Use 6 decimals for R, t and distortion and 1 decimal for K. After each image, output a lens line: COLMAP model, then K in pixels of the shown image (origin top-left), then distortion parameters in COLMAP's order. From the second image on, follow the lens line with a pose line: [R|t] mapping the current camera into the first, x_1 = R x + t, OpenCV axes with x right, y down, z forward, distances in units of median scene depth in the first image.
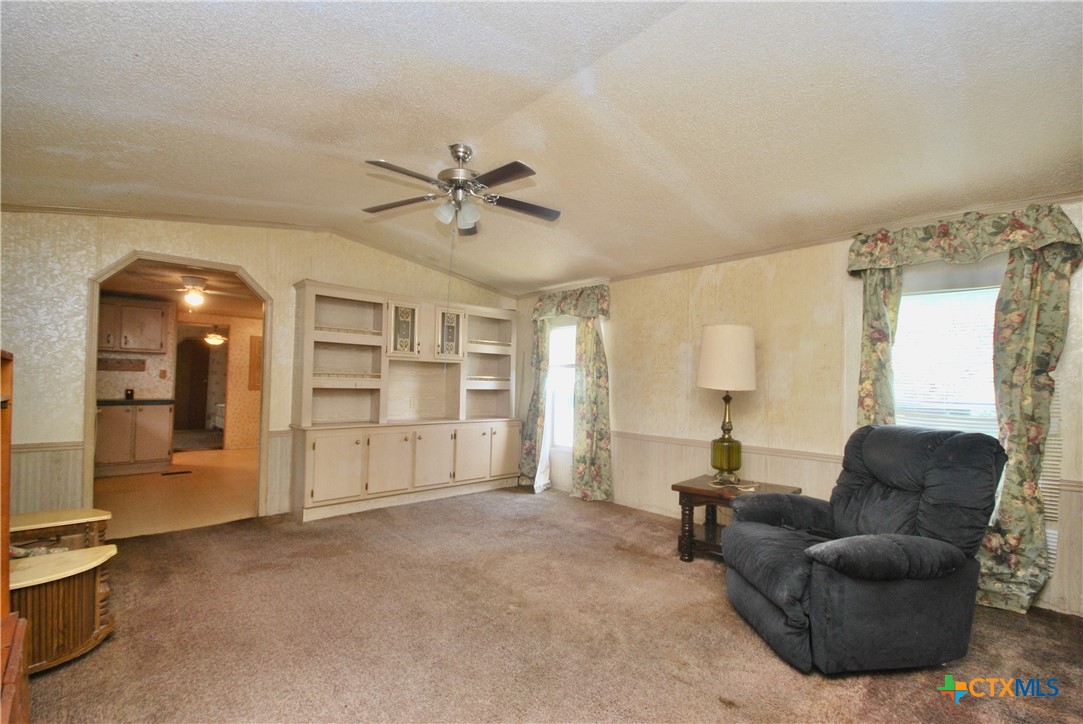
lens RADIAL K [[469.8, 0, 541.7], [0, 469.8, 370.6], [0, 0, 1]] dist [0.000255, 0.000086]
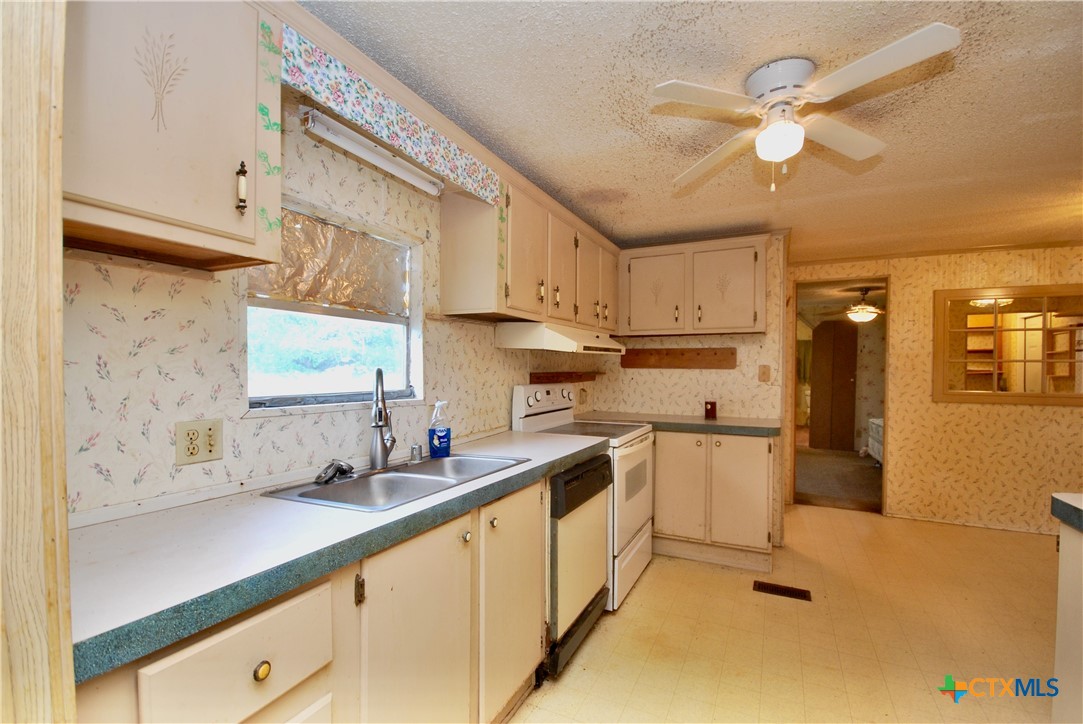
lens RADIAL K [[469.8, 0, 547.3], [0, 469.8, 366.8], [0, 0, 1]] dist [0.000255, 0.000086]
pose [[0.352466, -0.016128, -0.935686, -0.265752], [0.022942, 0.999700, -0.008589, -0.000630], [0.935544, -0.018439, 0.352730, 0.392668]]
